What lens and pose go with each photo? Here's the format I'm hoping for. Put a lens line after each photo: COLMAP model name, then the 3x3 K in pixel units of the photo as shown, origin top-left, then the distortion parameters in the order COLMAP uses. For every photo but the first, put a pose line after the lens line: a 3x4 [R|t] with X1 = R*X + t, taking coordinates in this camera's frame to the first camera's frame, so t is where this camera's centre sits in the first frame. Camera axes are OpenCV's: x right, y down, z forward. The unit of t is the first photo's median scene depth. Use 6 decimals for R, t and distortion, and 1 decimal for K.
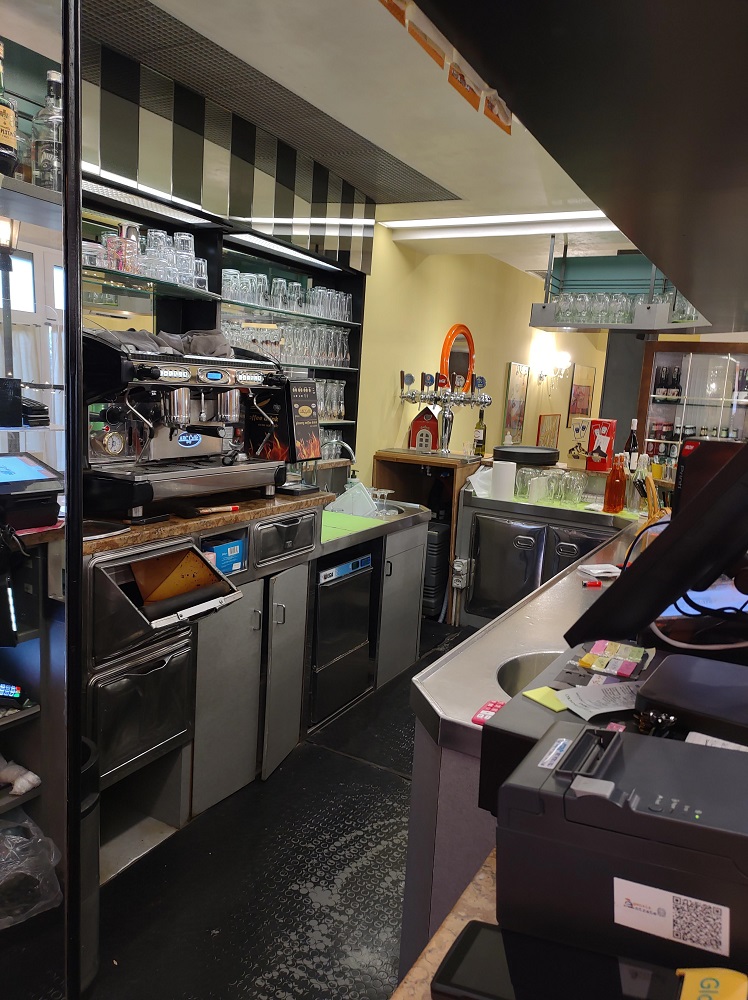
lens RADIAL K [[735.3, 0, 370.5], [0, 735.3, 502.5], [0, 0, 1]] dist [0.015963, -0.010039]
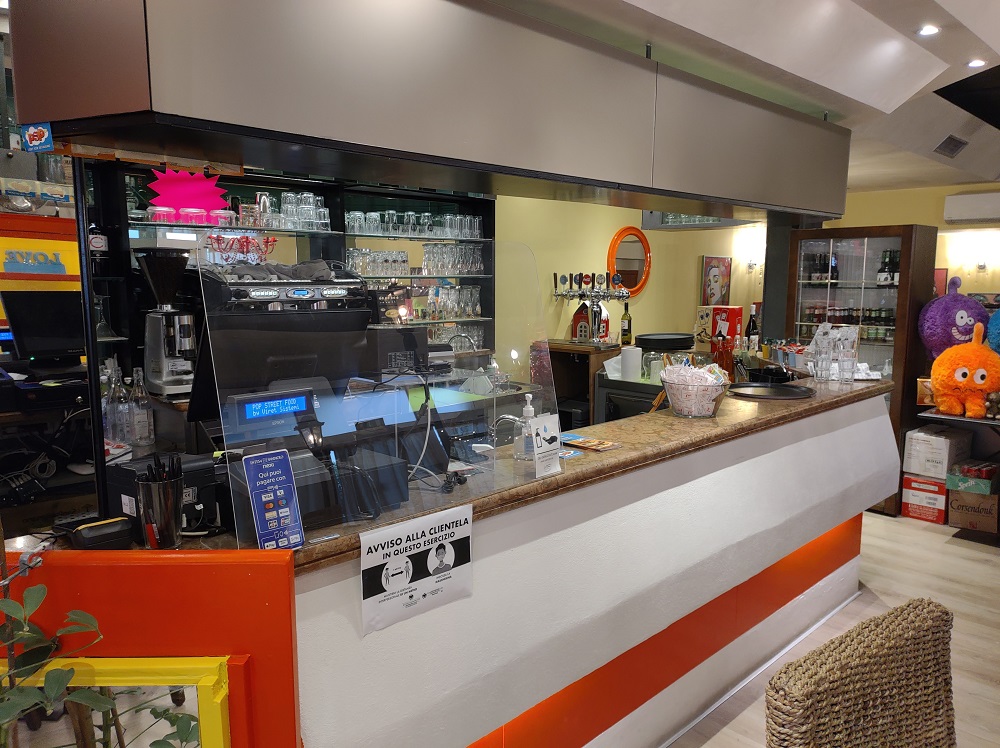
lens RADIAL K [[735.3, 0, 505.5], [0, 735.3, 373.4], [0, 0, 1]] dist [0.015963, -0.010039]
pose [[0.956510, -0.021188, -0.290929, 0.321541], [0.010708, 0.999237, -0.037570, 0.025547], [0.291503, 0.032821, 0.956007, -0.146928]]
